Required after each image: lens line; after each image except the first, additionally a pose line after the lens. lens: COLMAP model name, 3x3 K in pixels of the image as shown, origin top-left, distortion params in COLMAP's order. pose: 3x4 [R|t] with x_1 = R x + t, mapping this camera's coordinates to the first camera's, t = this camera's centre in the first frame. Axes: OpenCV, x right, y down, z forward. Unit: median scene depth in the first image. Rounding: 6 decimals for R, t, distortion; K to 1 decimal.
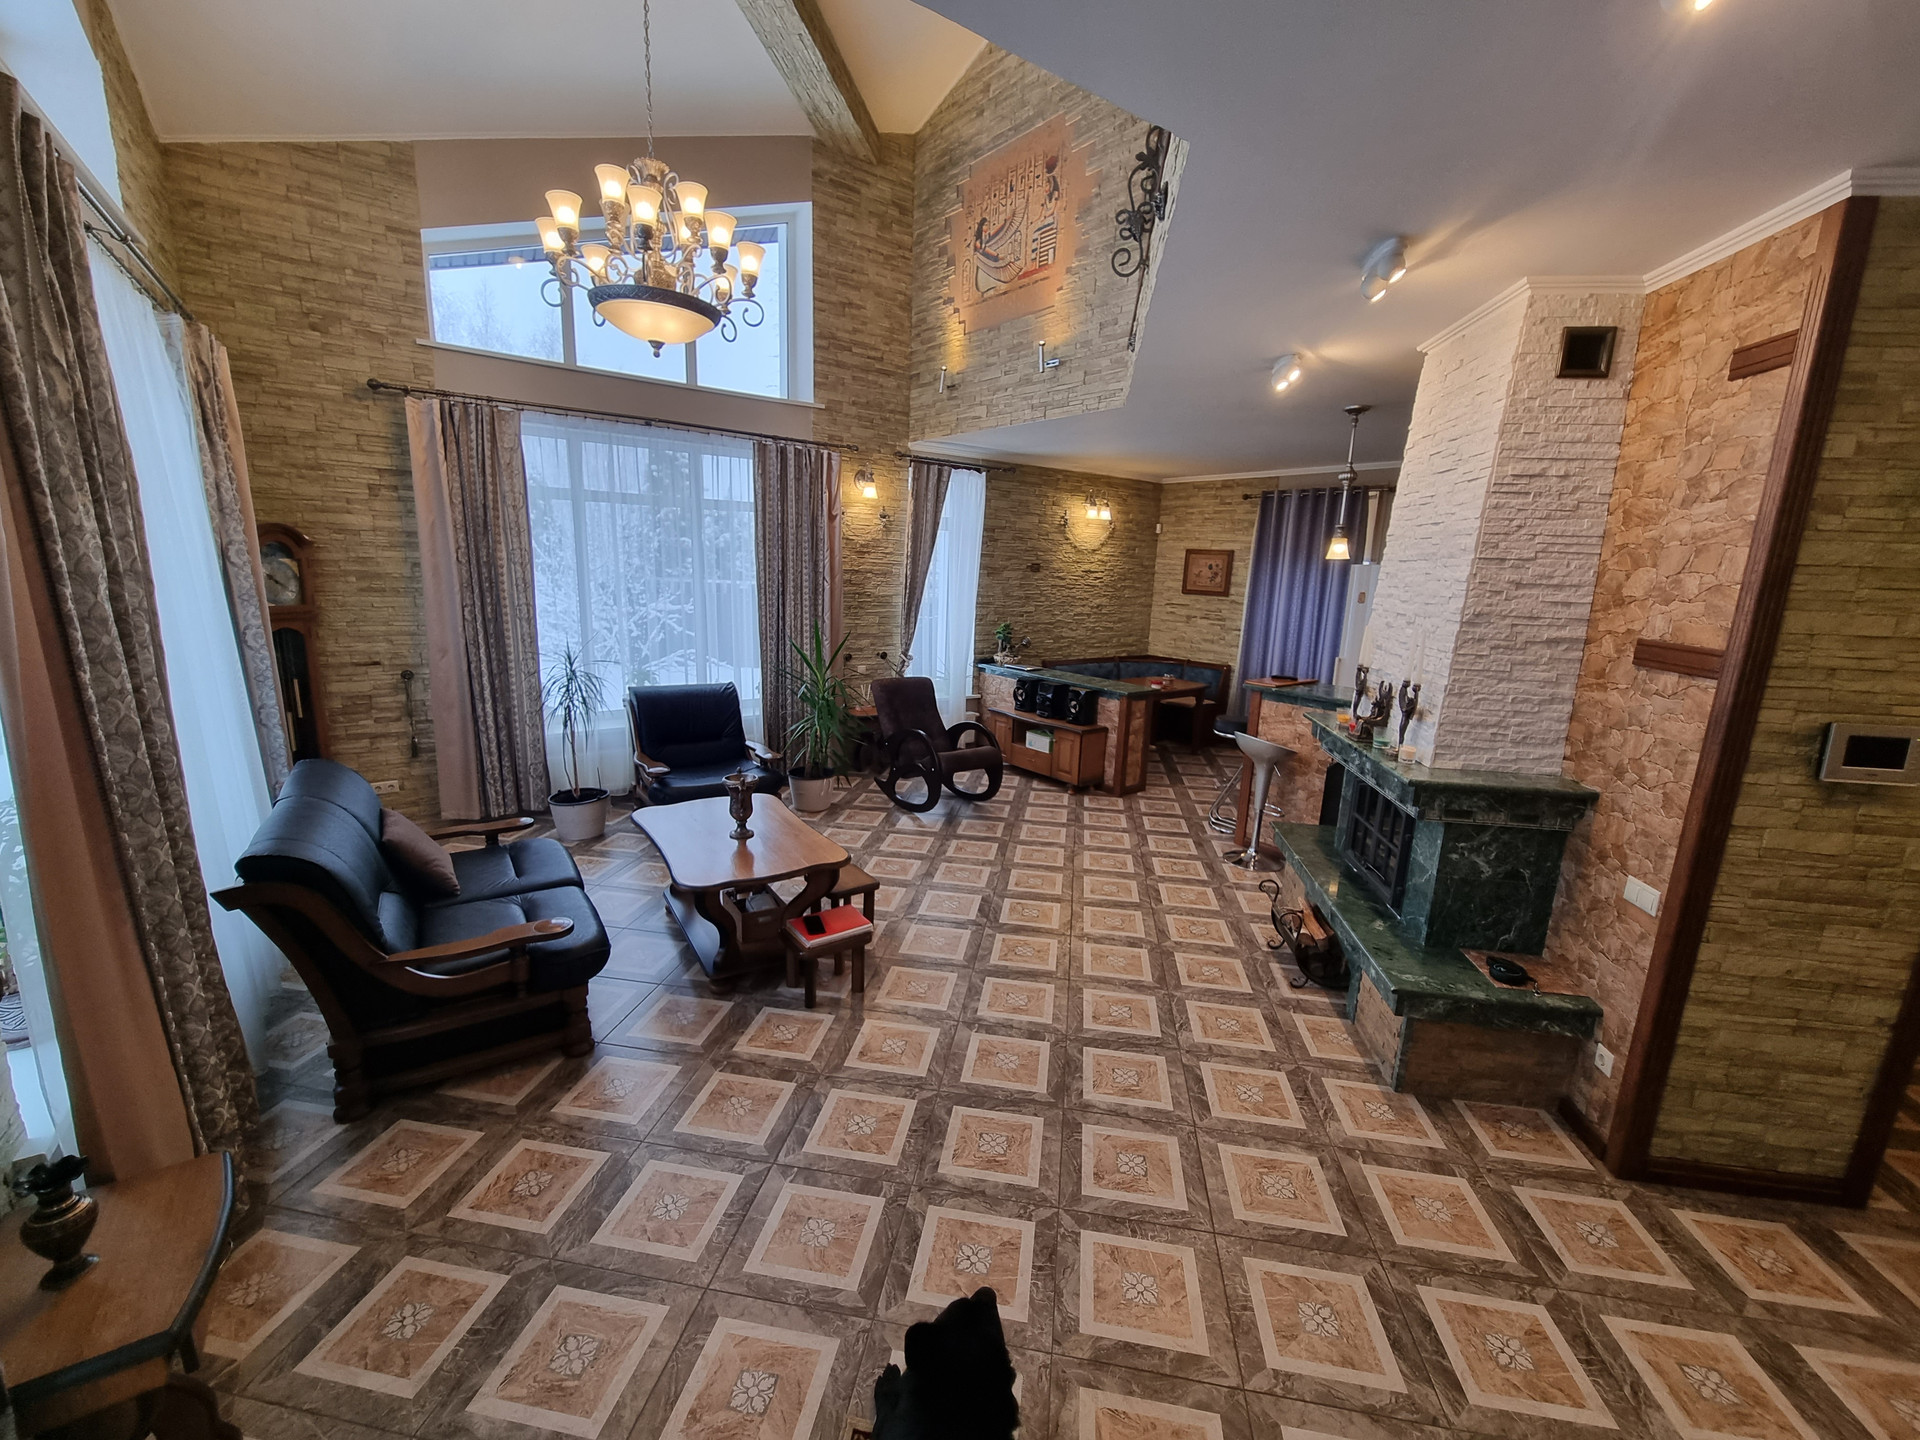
lens RADIAL K [[786.3, 0, 954.5], [0, 786.3, 732.8], [0, 0, 1]] dist [0.003308, -0.002192]
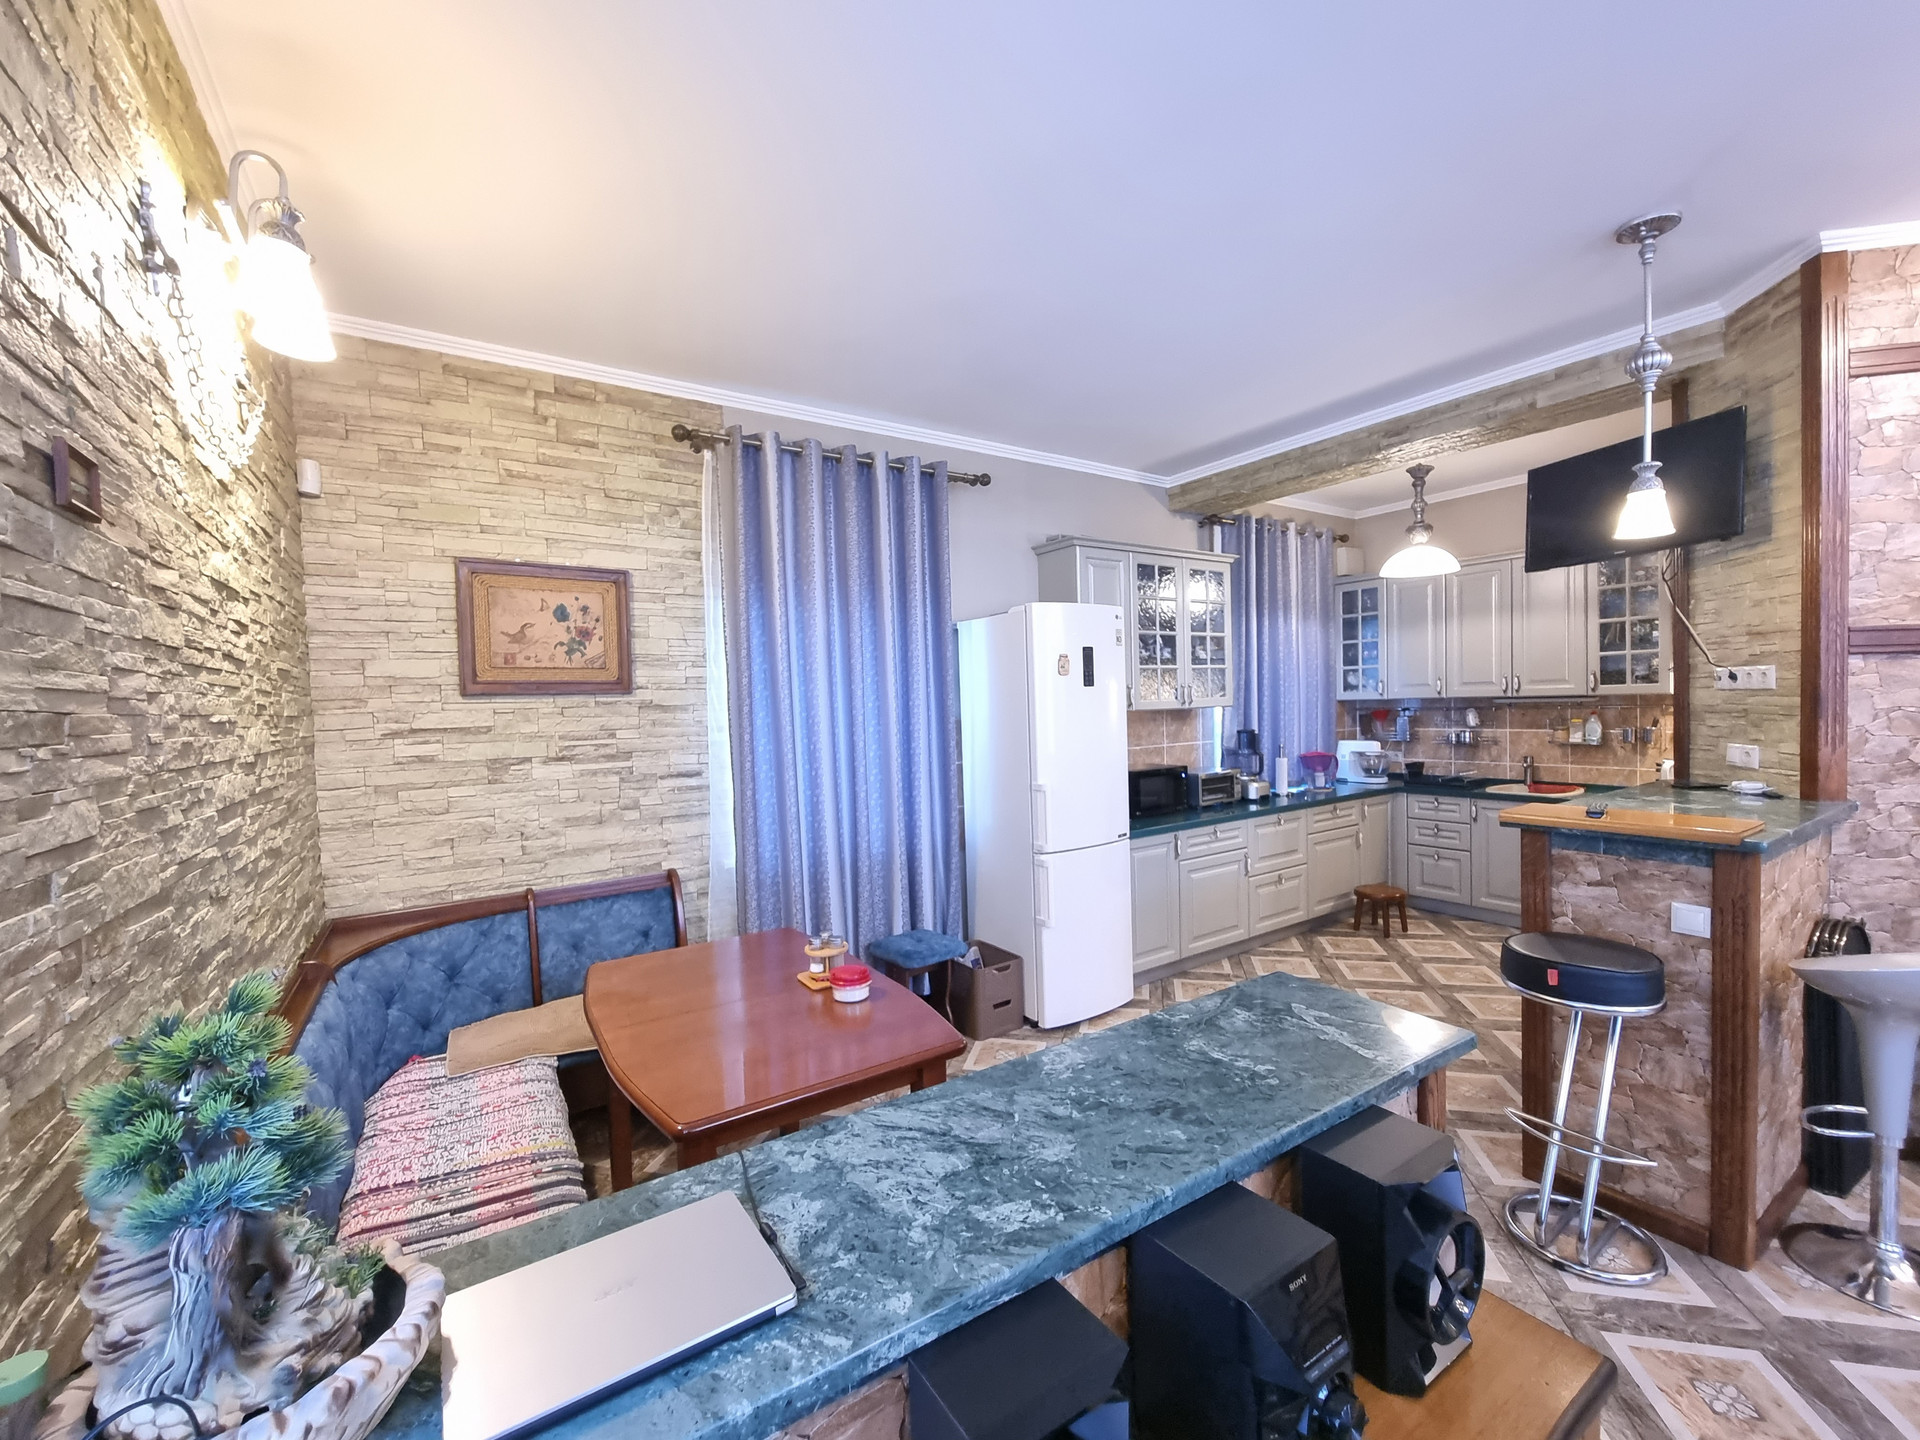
lens RADIAL K [[786.3, 0, 954.5], [0, 786.3, 732.8], [0, 0, 1]] dist [0.003308, -0.002192]
pose [[0.060180, -0.071960, 0.995590, -0.014472], [0.244780, 0.968008, 0.055170, -0.134956], [-0.967709, 0.240380, 0.075869, 0.809969]]
